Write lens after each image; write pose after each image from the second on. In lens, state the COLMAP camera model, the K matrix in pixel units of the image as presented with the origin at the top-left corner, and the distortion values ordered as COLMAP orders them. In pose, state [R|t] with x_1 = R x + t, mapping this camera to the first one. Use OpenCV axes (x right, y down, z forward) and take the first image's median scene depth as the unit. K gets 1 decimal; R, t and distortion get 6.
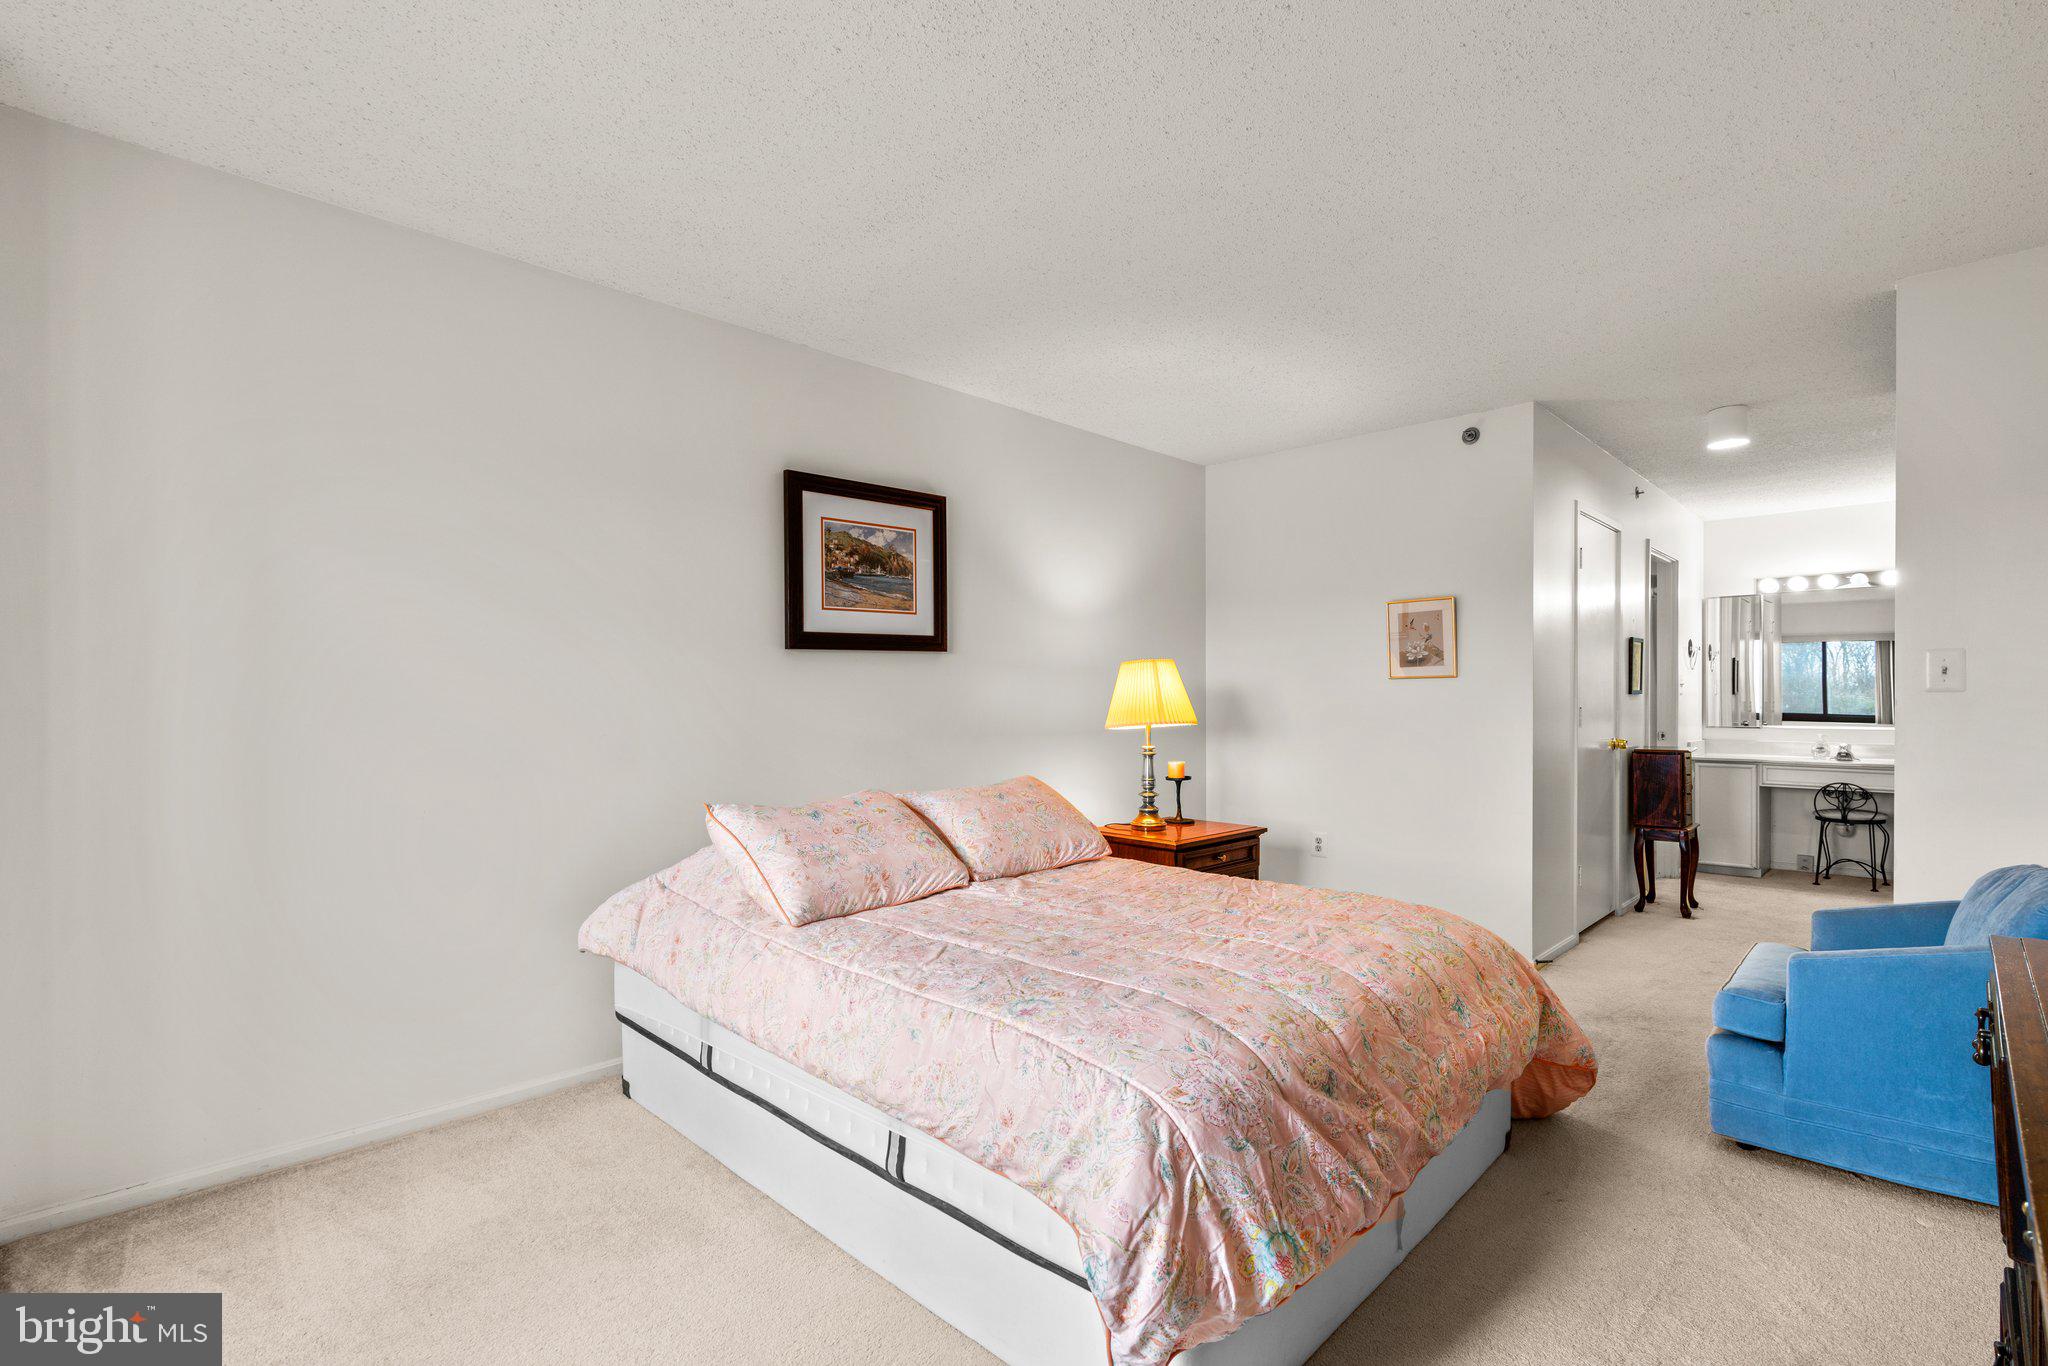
lens RADIAL K [[922.8, 0, 1018.0], [0, 922.8, 697.9], [0, 0, 1]] dist [-0.013913, 0.004805]
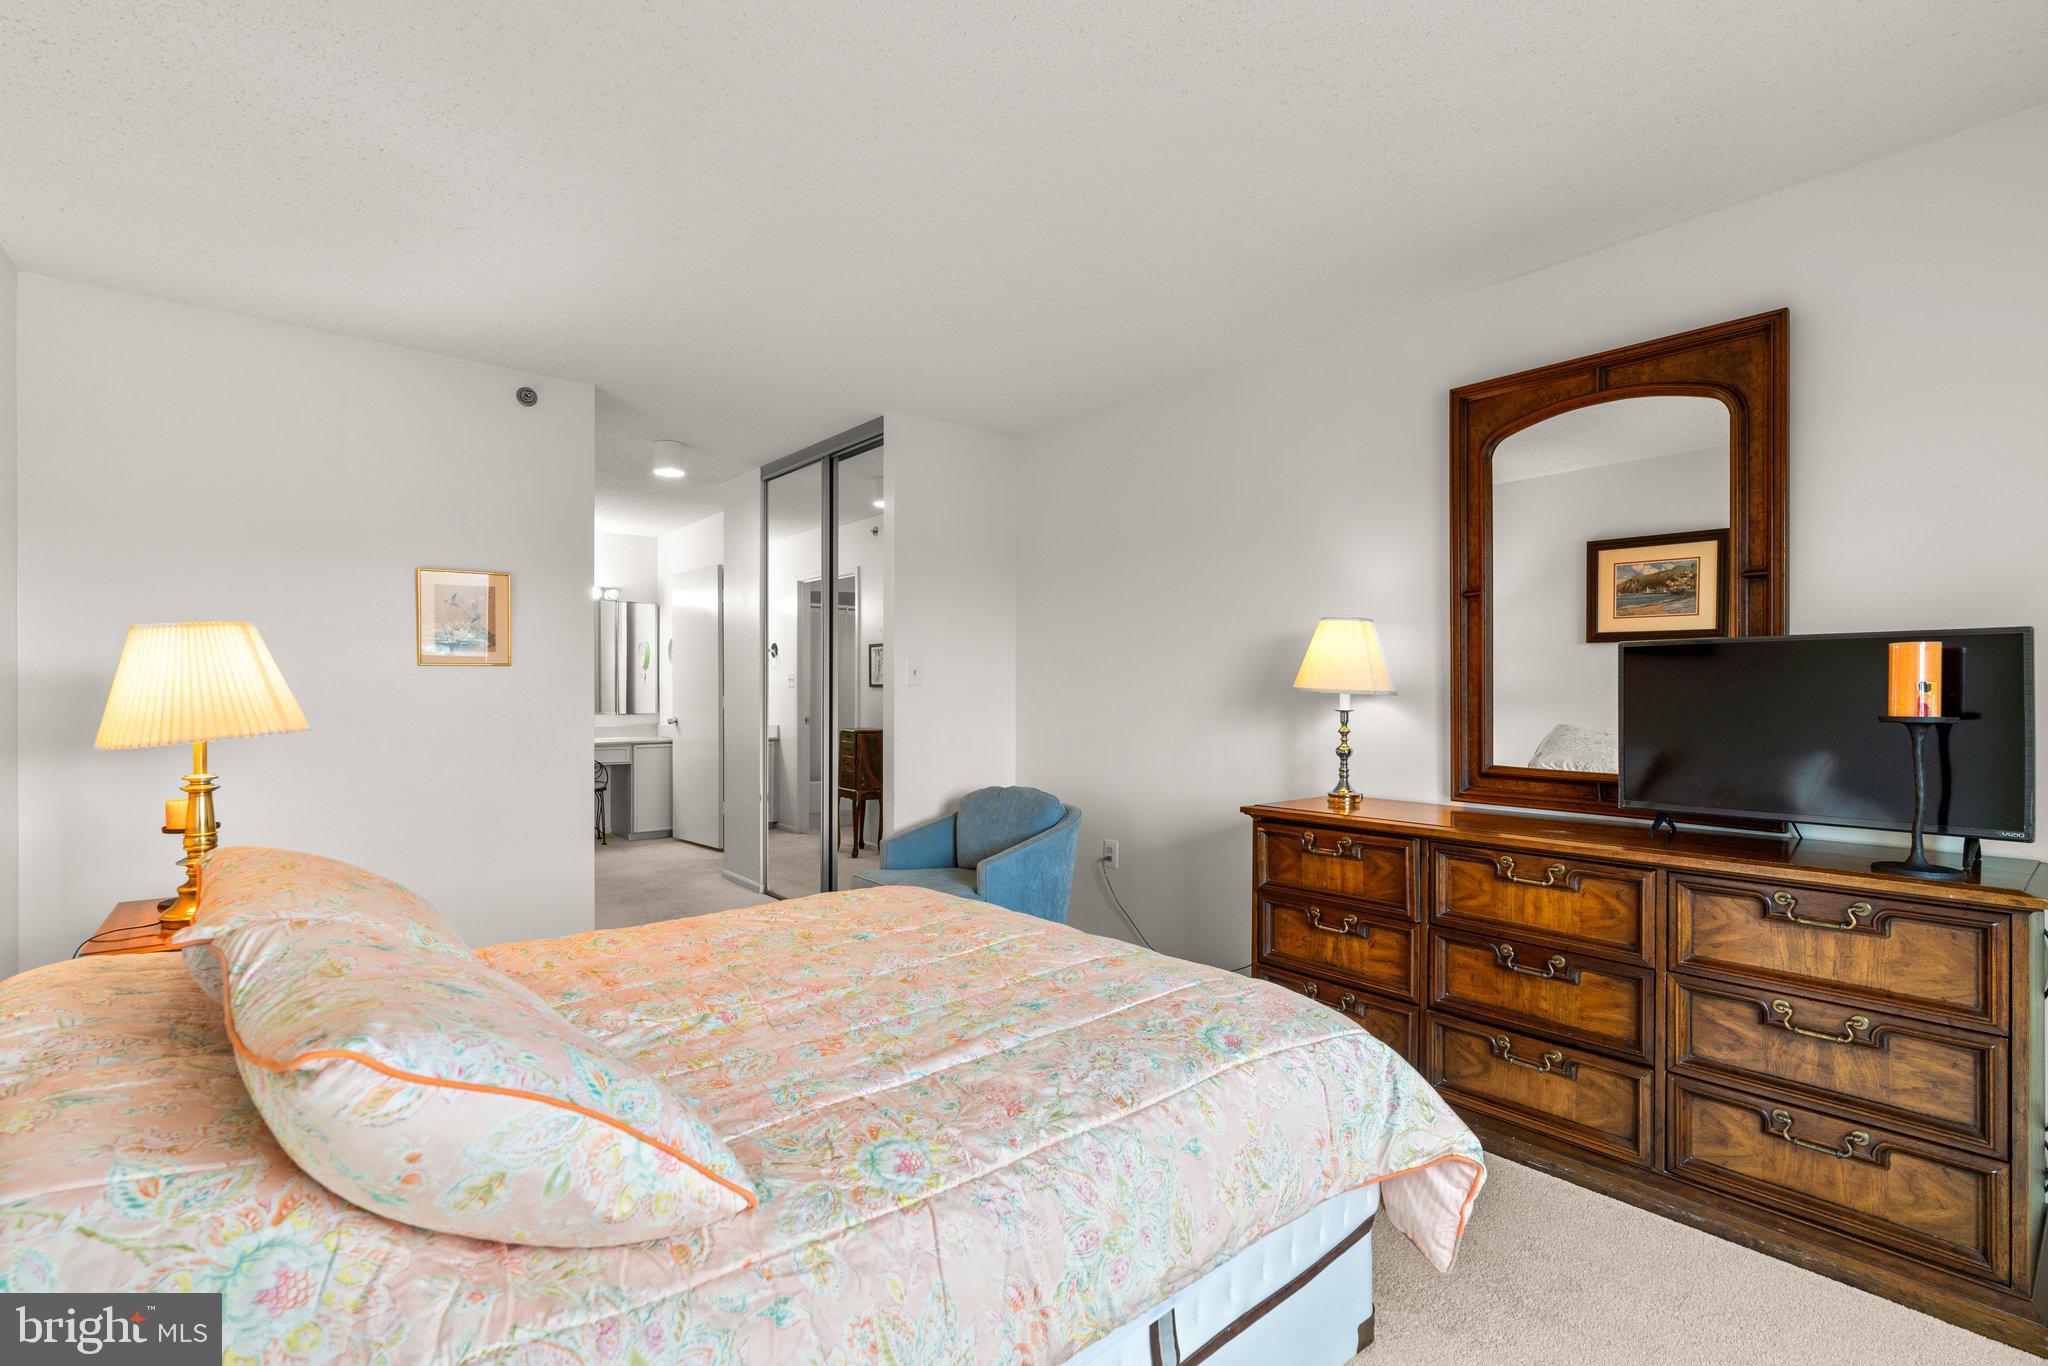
lens RADIAL K [[922.8, 0, 1021.1], [0, 922.8, 688.2], [0, 0, 1]] dist [-0.013913, 0.004805]
pose [[0.109708, -0.000326, 0.993964, -0.744224], [-0.001891, 0.999998, 0.000537, -0.004270], [-0.993962, -0.001938, 0.109707, 0.911679]]
